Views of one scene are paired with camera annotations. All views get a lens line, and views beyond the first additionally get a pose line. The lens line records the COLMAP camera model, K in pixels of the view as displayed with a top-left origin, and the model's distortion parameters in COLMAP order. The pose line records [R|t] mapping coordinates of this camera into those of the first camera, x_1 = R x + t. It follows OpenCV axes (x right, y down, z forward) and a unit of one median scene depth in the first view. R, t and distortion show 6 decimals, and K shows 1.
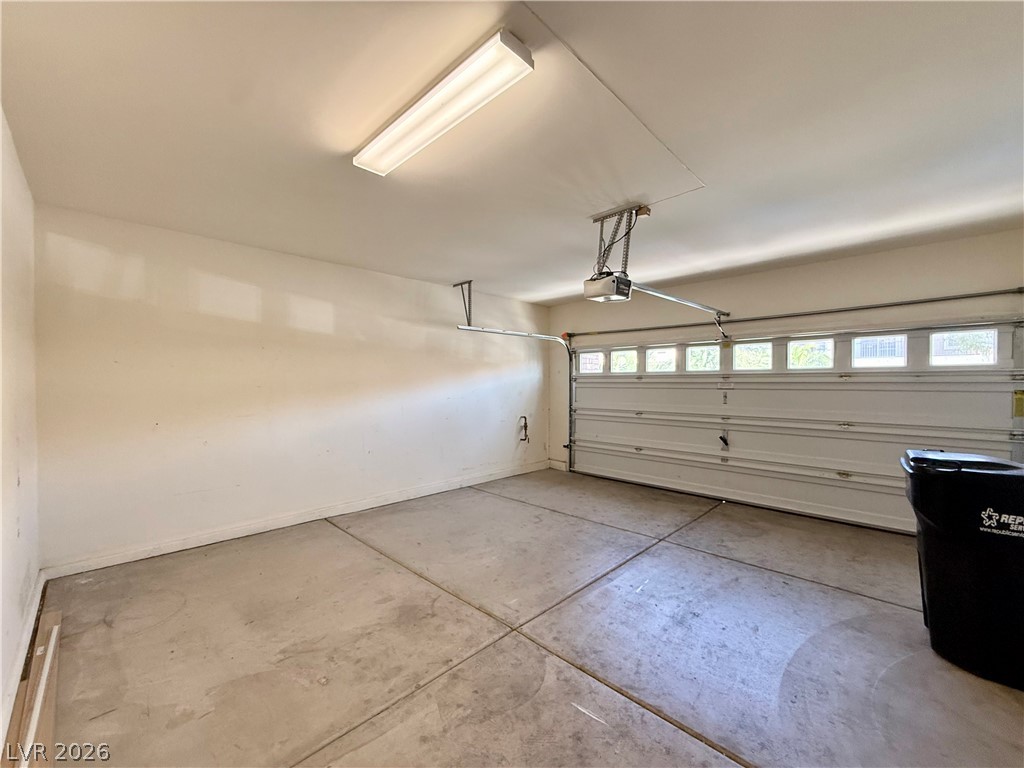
lens RADIAL K [[409.8, 0, 512.0], [0, 409.8, 384.0], [0, 0, 1]] dist [0.000496, 0.000336]
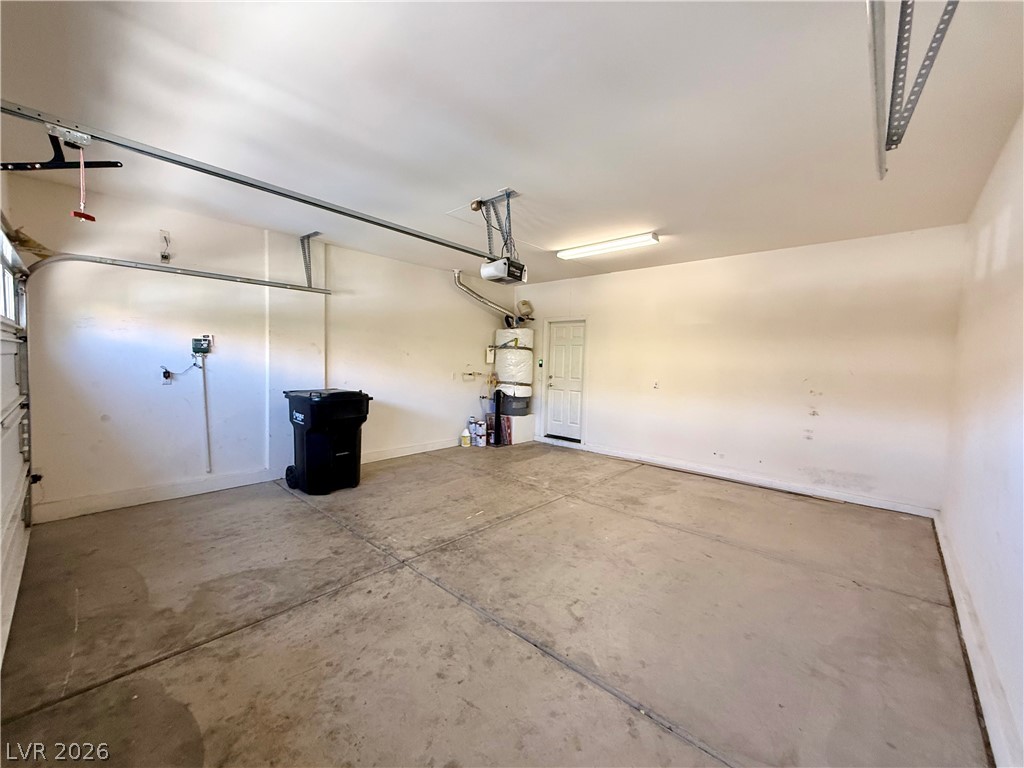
lens RADIAL K [[409.8, 0, 512.0], [0, 409.8, 384.0], [0, 0, 1]] dist [0.000496, 0.000336]
pose [[-0.999445, -0.022261, -0.024780, 0.211396], [-0.023784, 0.997733, 0.062958, 0.003581], [0.023322, 0.063512, -0.997709, 1.937093]]
